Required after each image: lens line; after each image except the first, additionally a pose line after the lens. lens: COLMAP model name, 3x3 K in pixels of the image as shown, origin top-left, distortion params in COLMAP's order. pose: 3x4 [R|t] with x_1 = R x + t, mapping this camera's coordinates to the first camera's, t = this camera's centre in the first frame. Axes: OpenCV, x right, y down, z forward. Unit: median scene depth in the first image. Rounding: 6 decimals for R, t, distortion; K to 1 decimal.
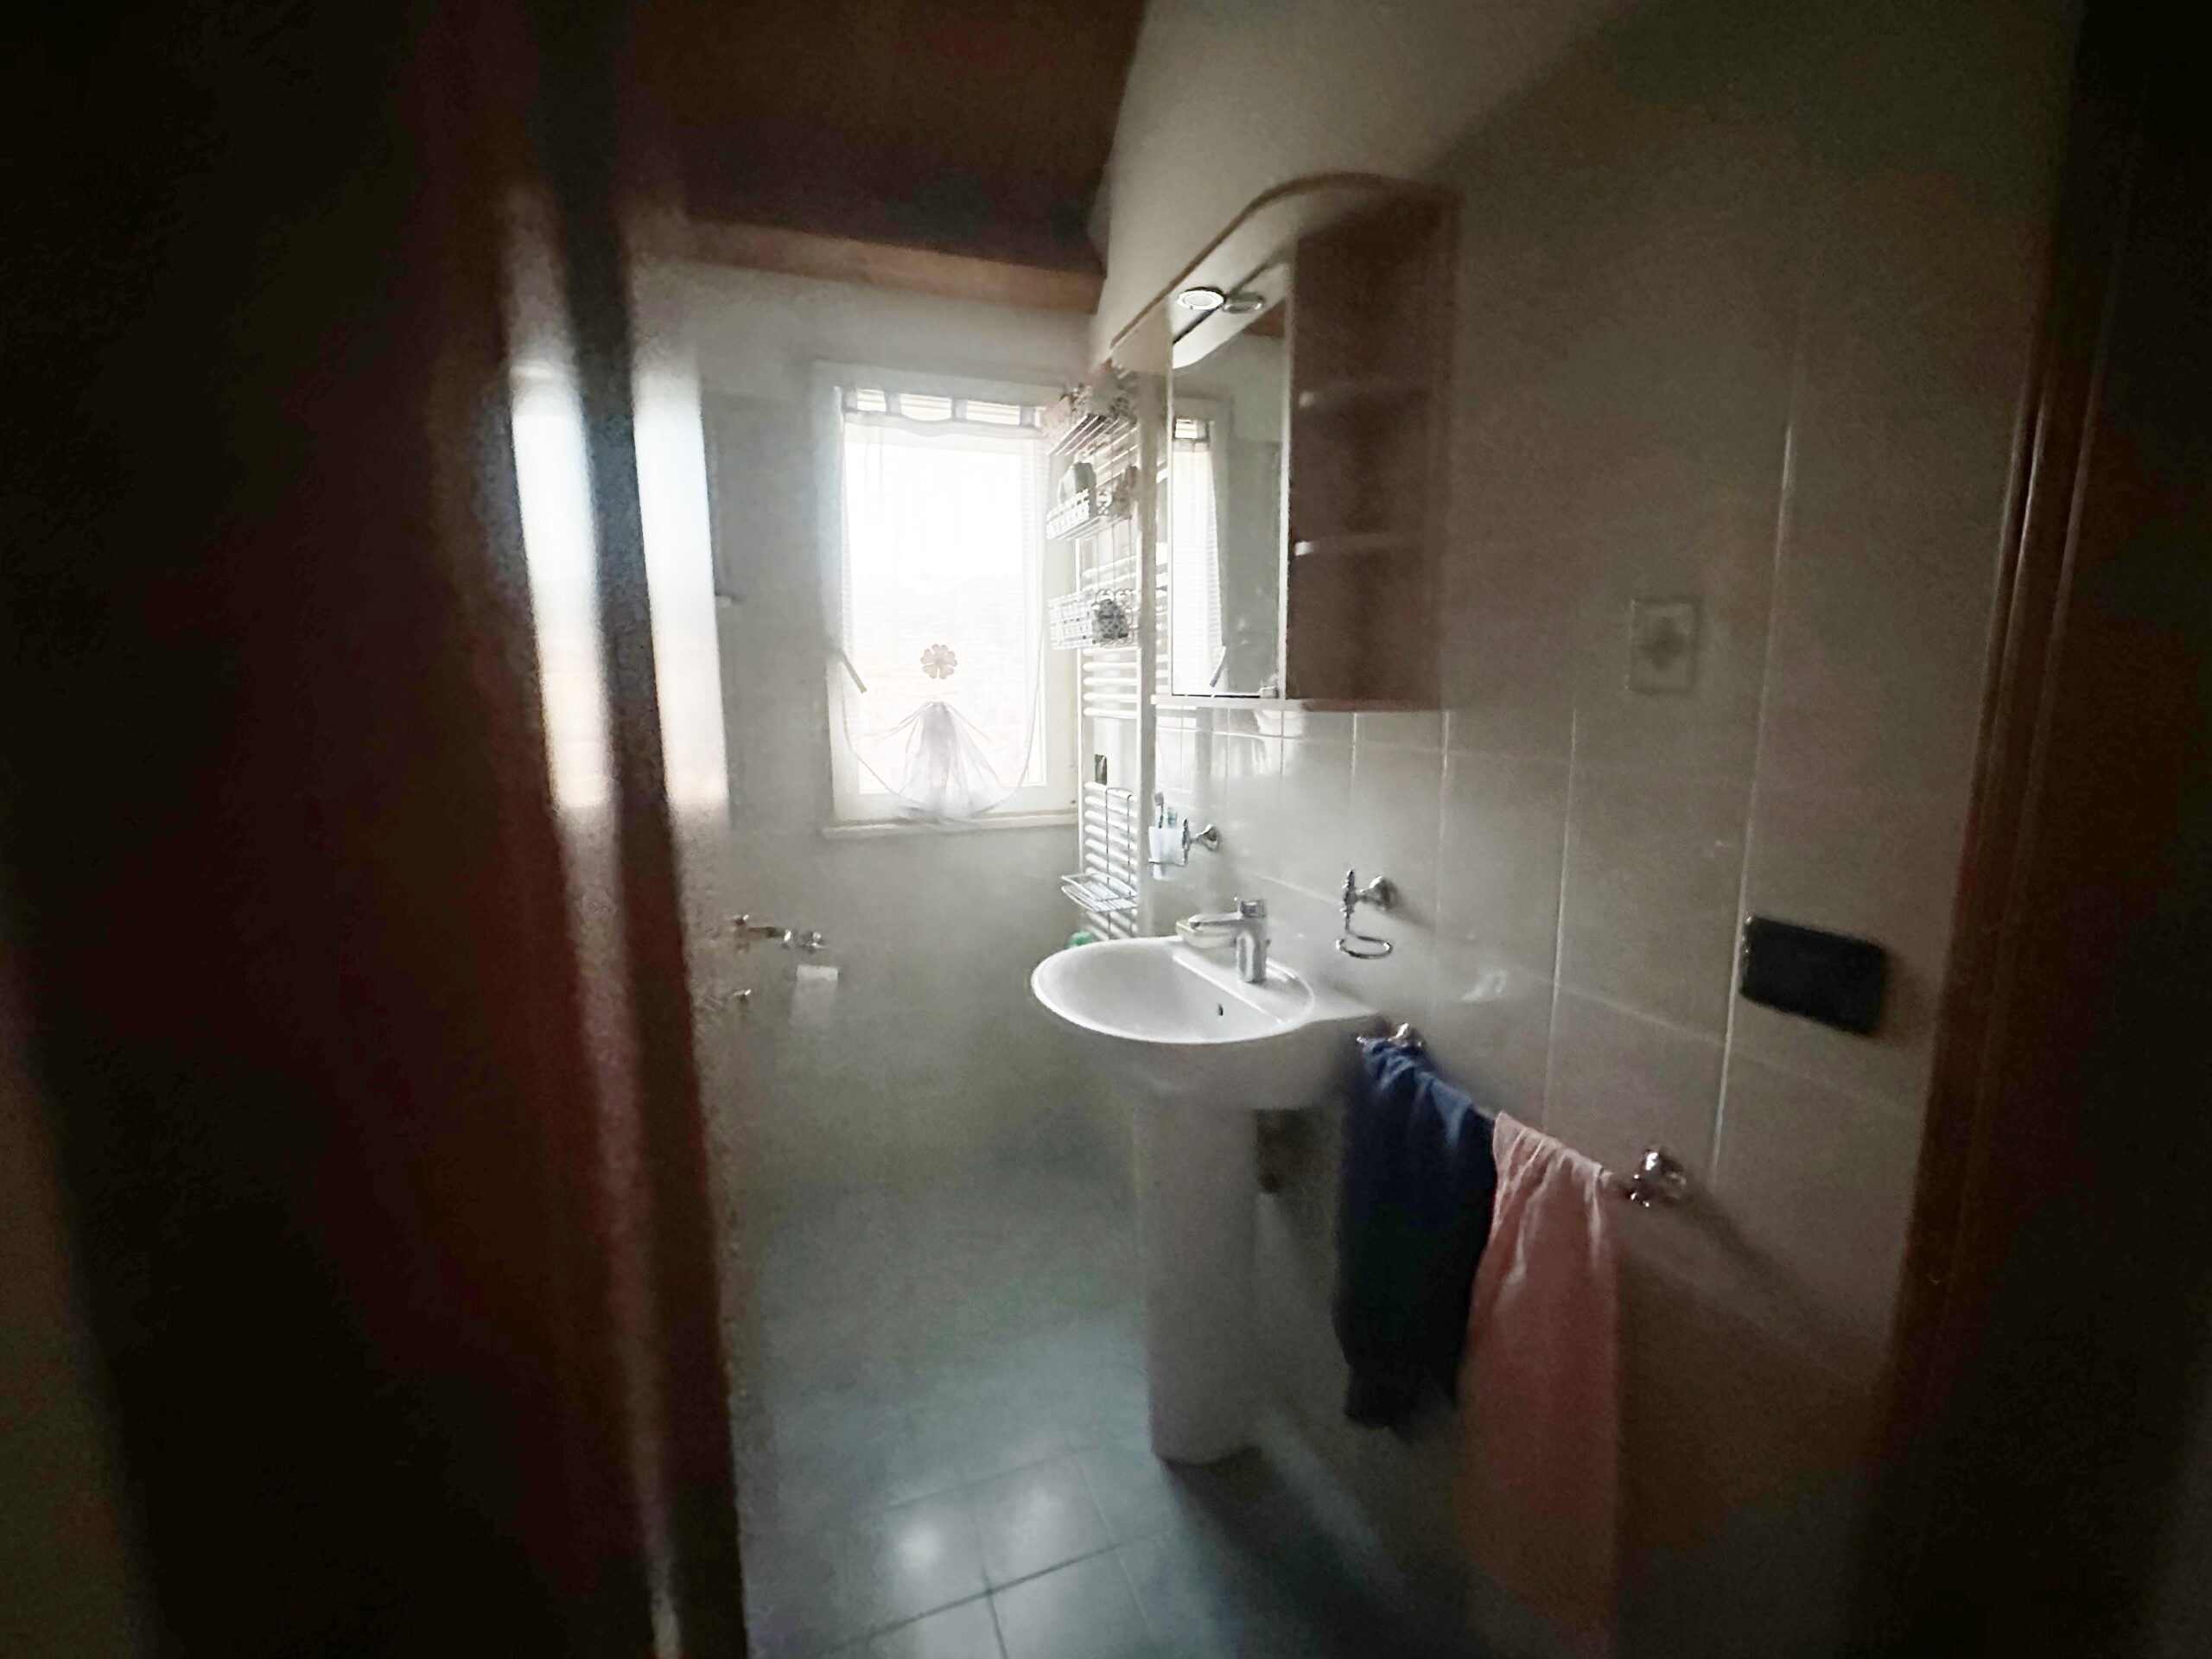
lens RADIAL K [[900.7, 0, 1106.0], [0, 900.7, 829.5], [0, 0, 1]] dist [-0.002623, 0.000206]
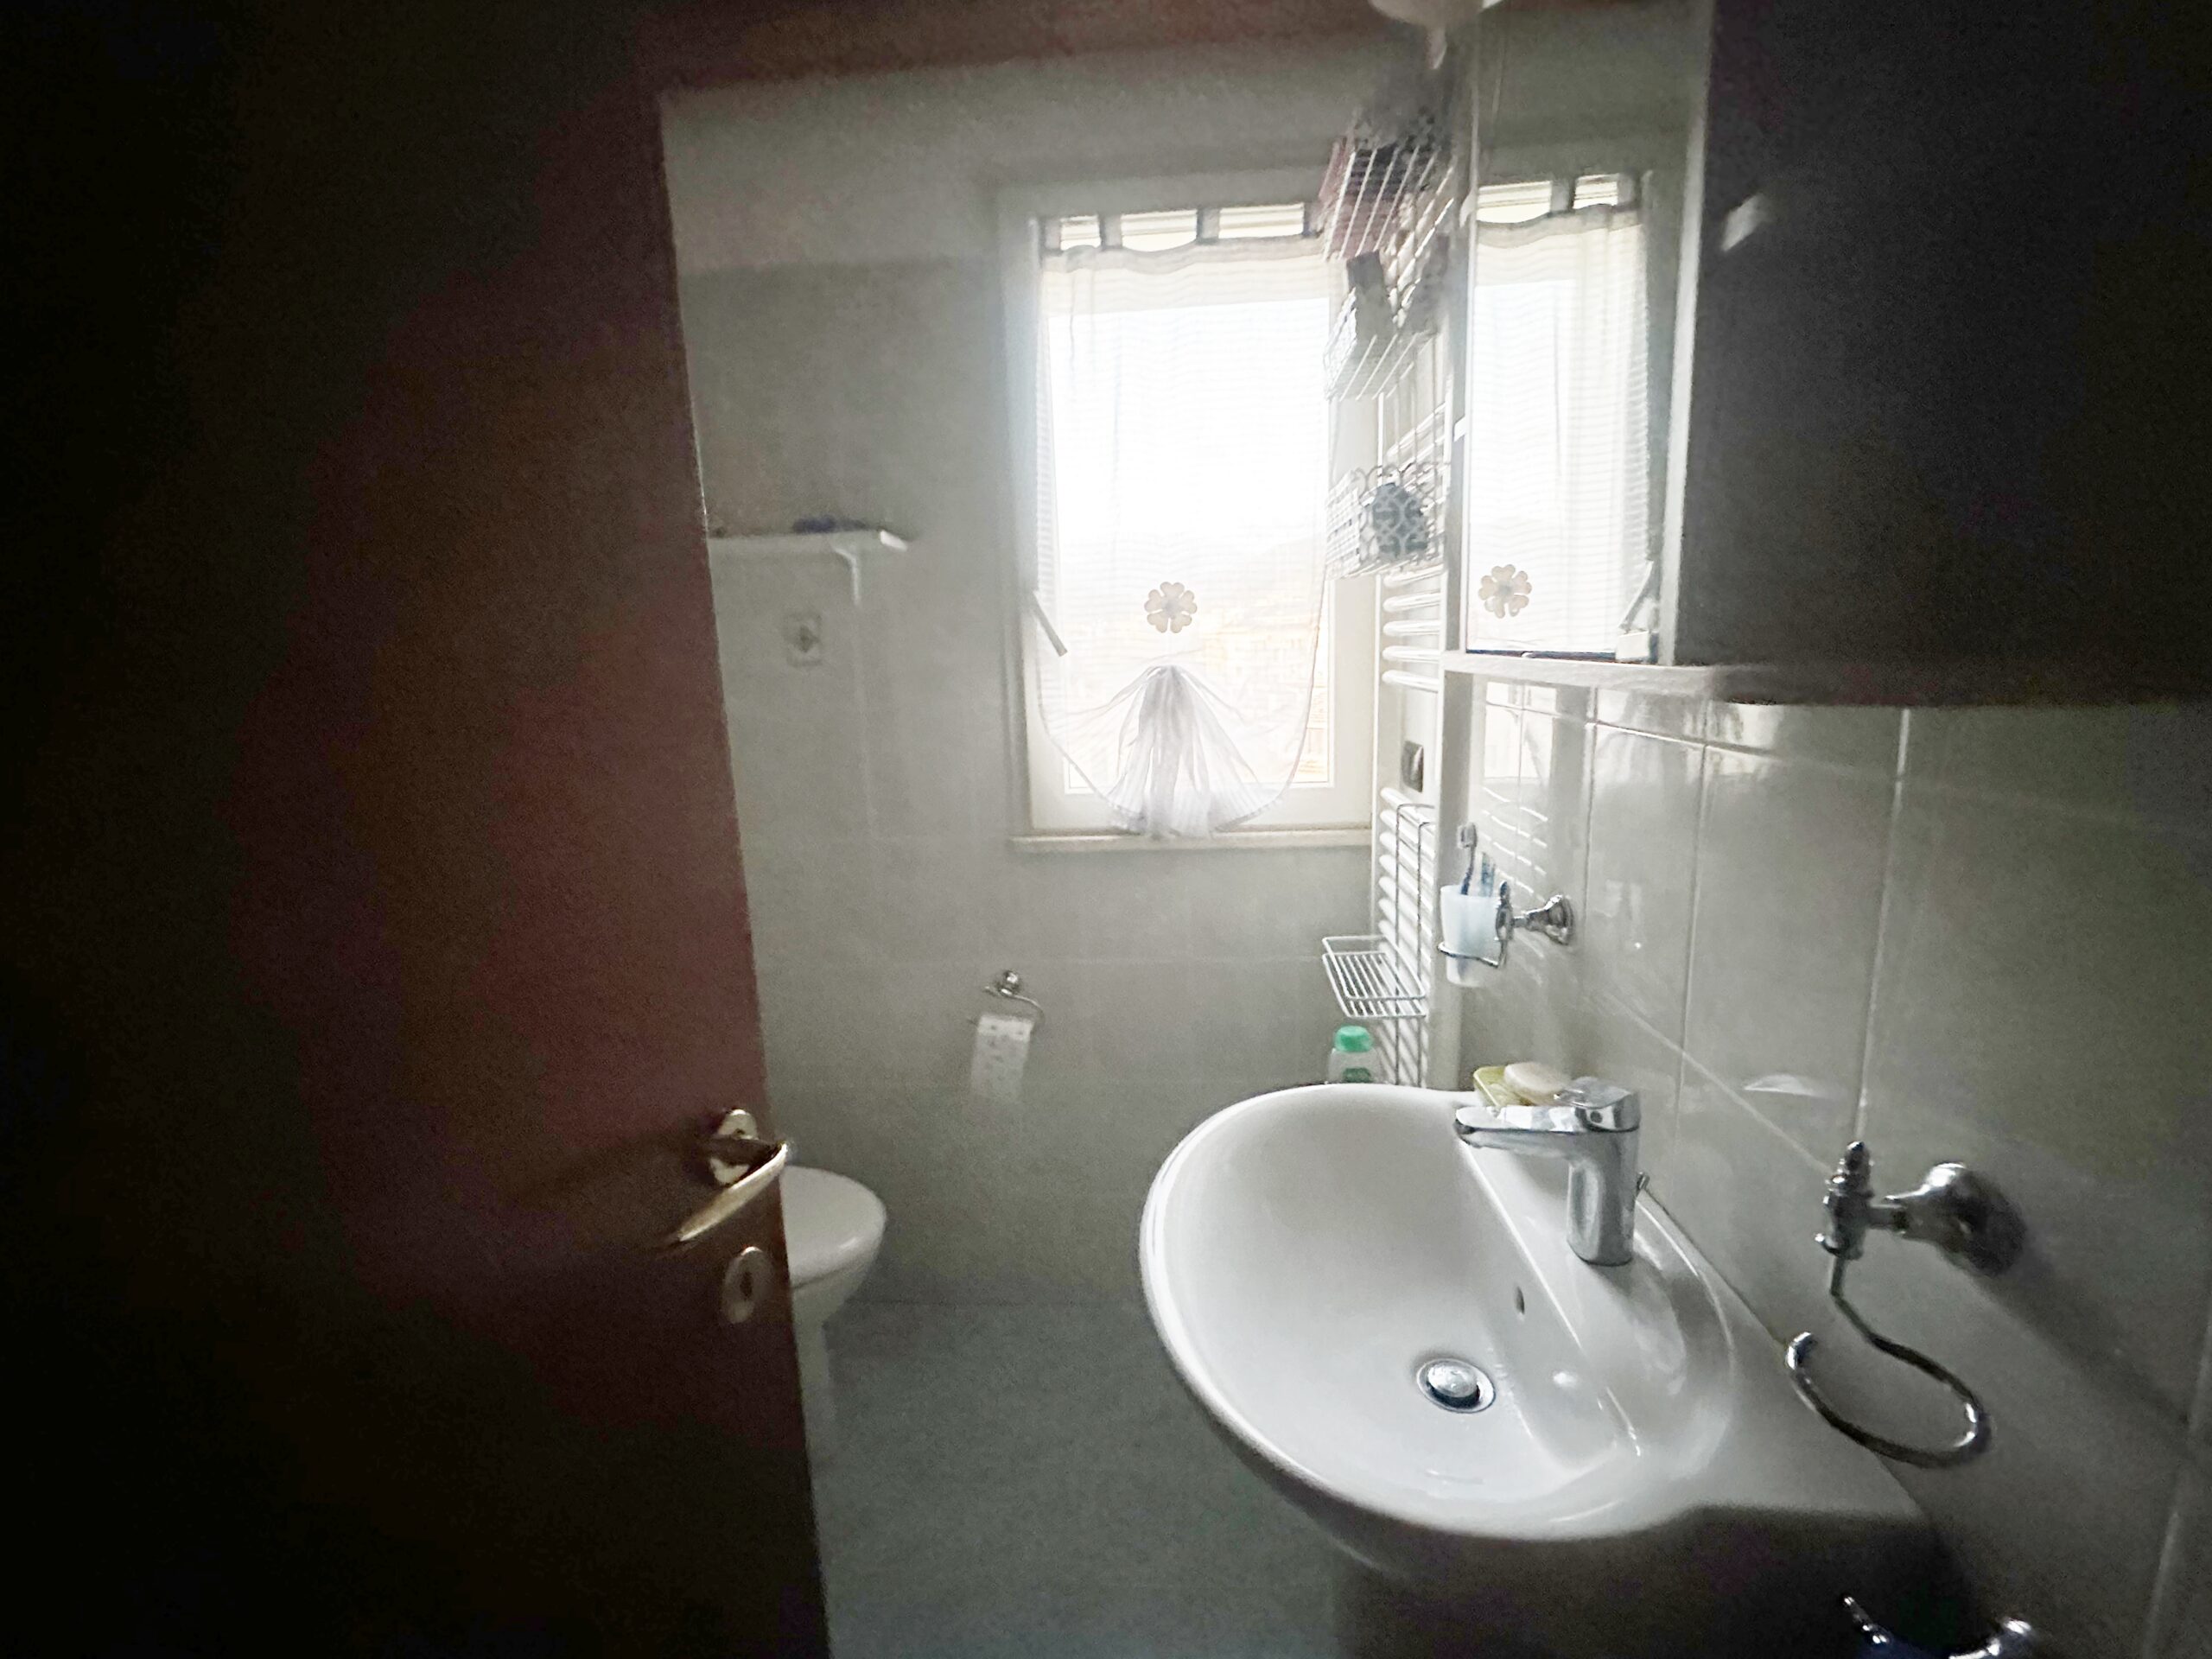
lens RADIAL K [[967.8, 0, 1106.0], [0, 967.8, 829.5], [0, 0, 1]] dist [-0.001672, -0.000079]
pose [[0.908987, 0.050574, -0.413744, 0.102956], [-0.034705, 0.998348, 0.045787, -0.057581], [0.415376, -0.027261, 0.909241, 0.356529]]
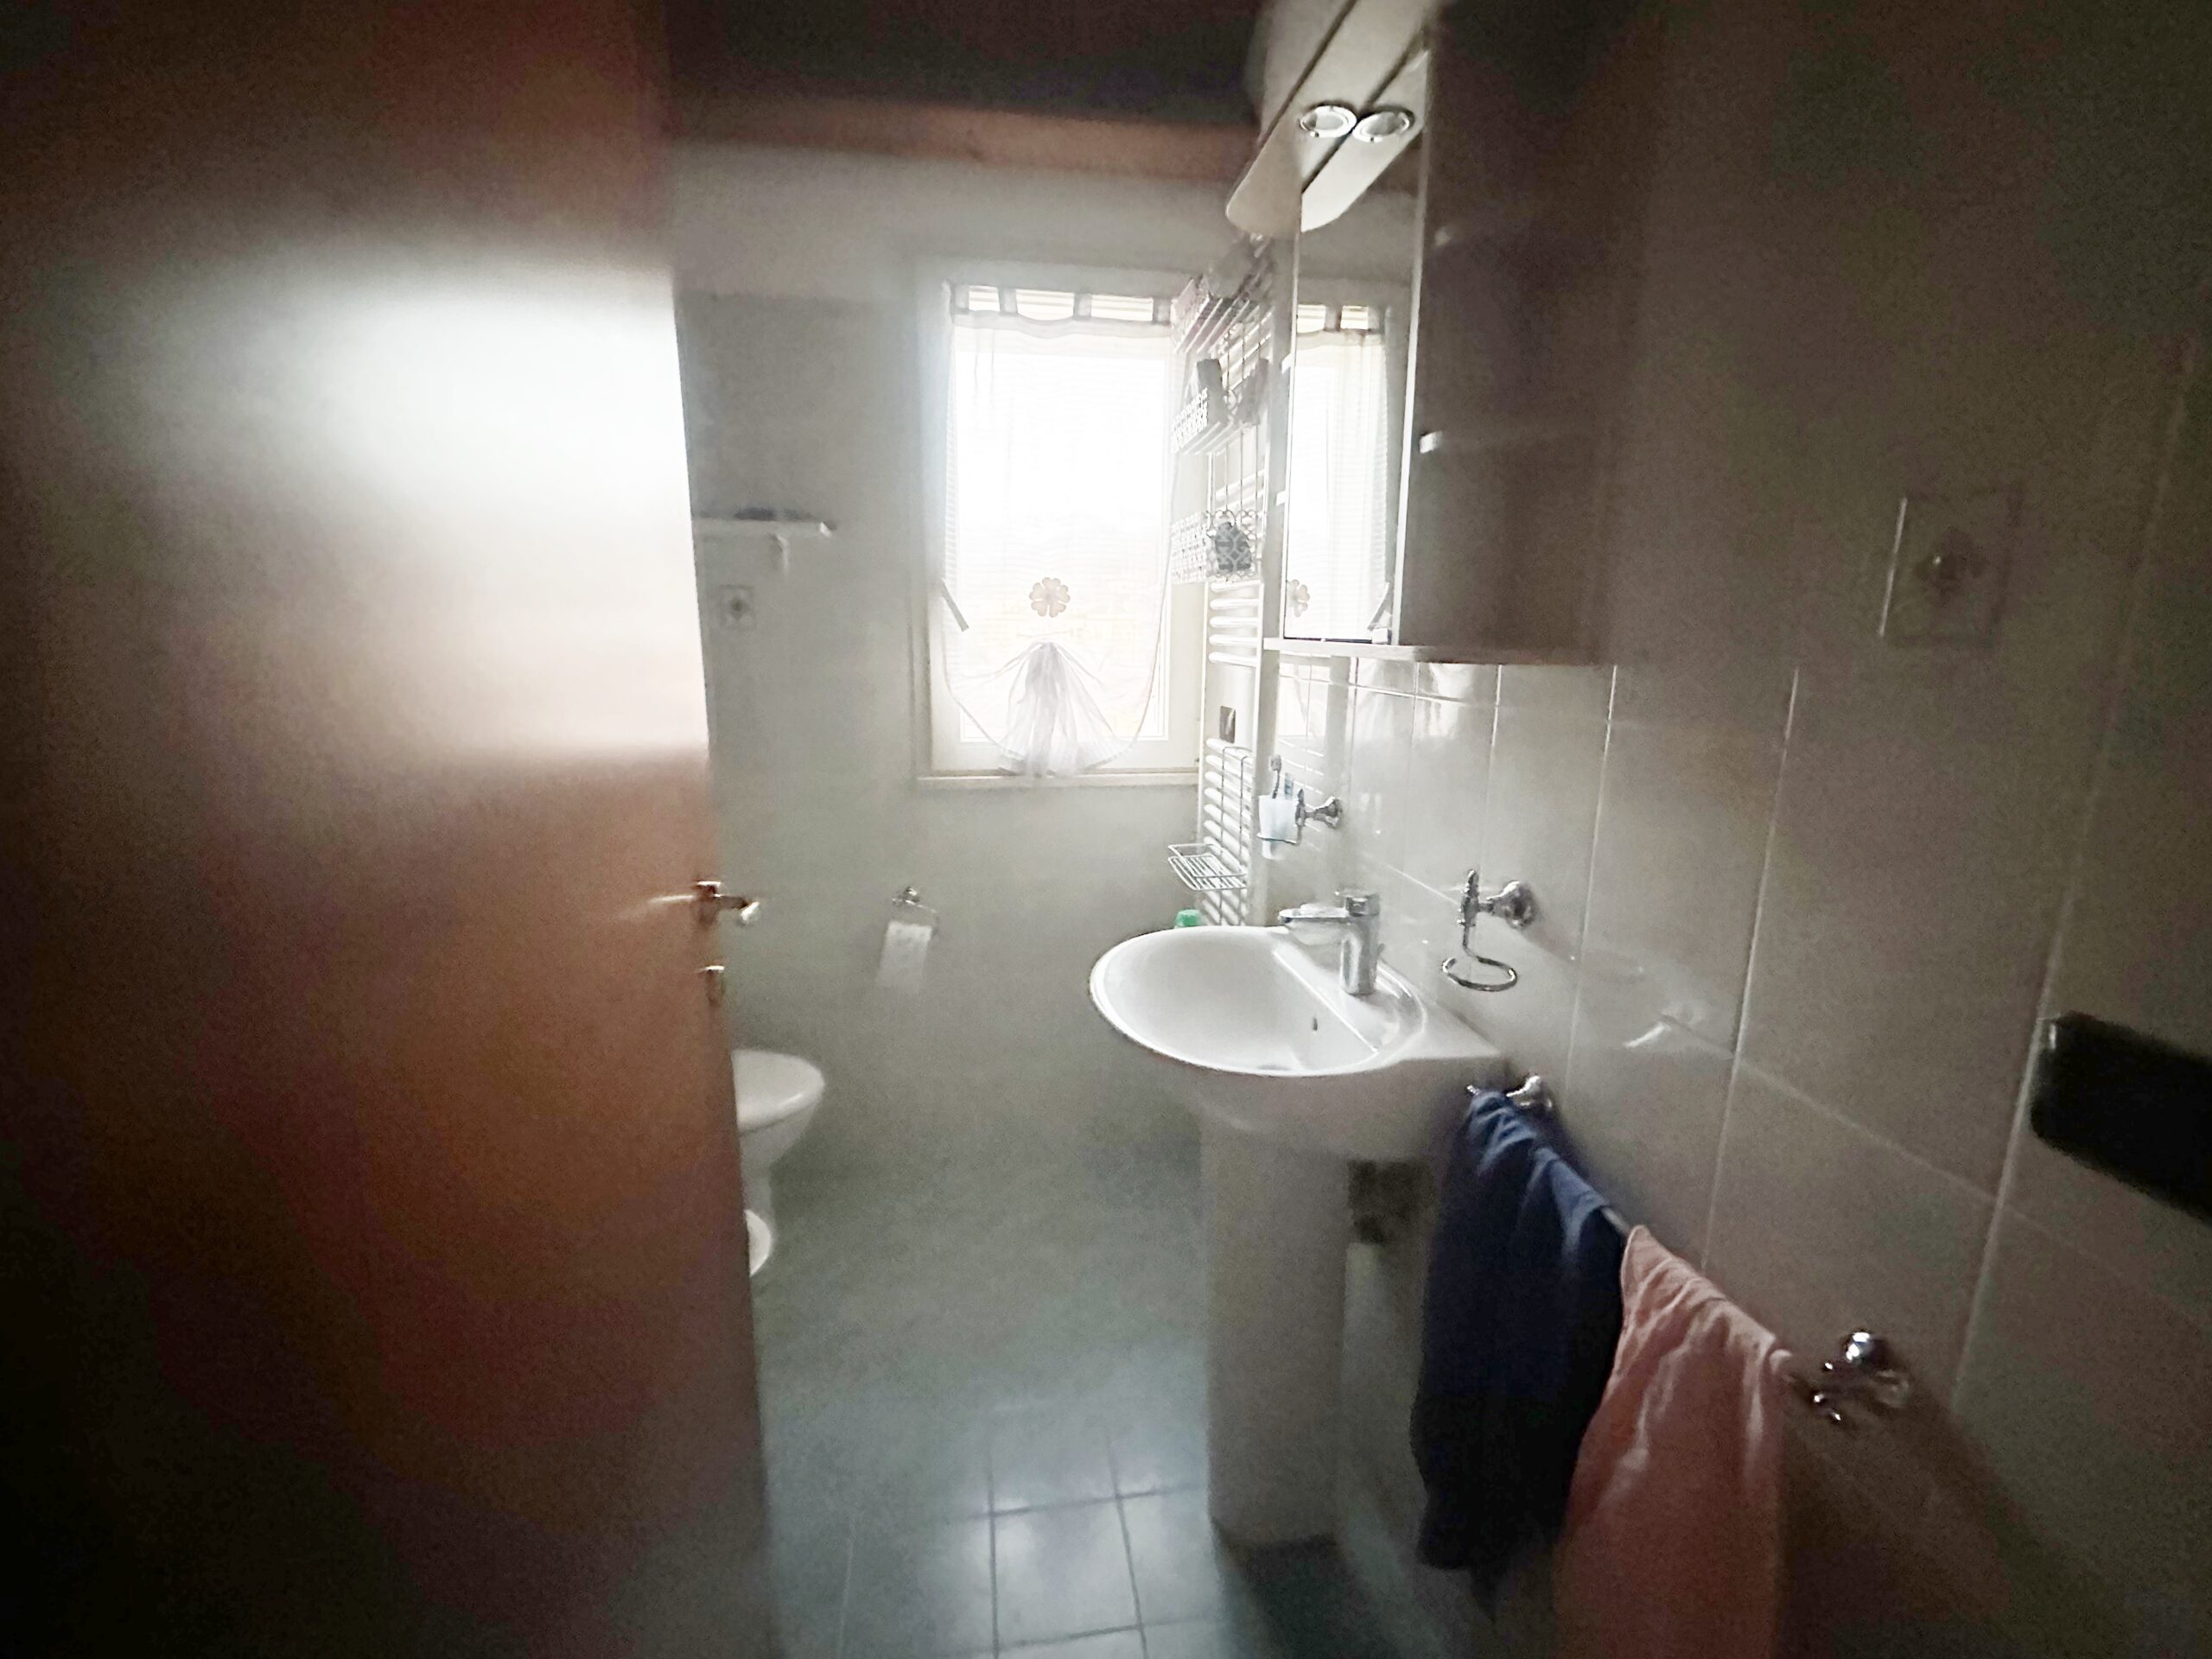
lens RADIAL K [[941.1, 0, 1106.0], [0, 941.1, 829.5], [0, 0, 1]] dist [-0.001743, -0.000634]
pose [[0.978188, 0.057806, -0.199518, 0.082771], [-0.047374, 0.997268, 0.056673, -0.014053], [0.202249, -0.045984, 0.978254, 0.102918]]
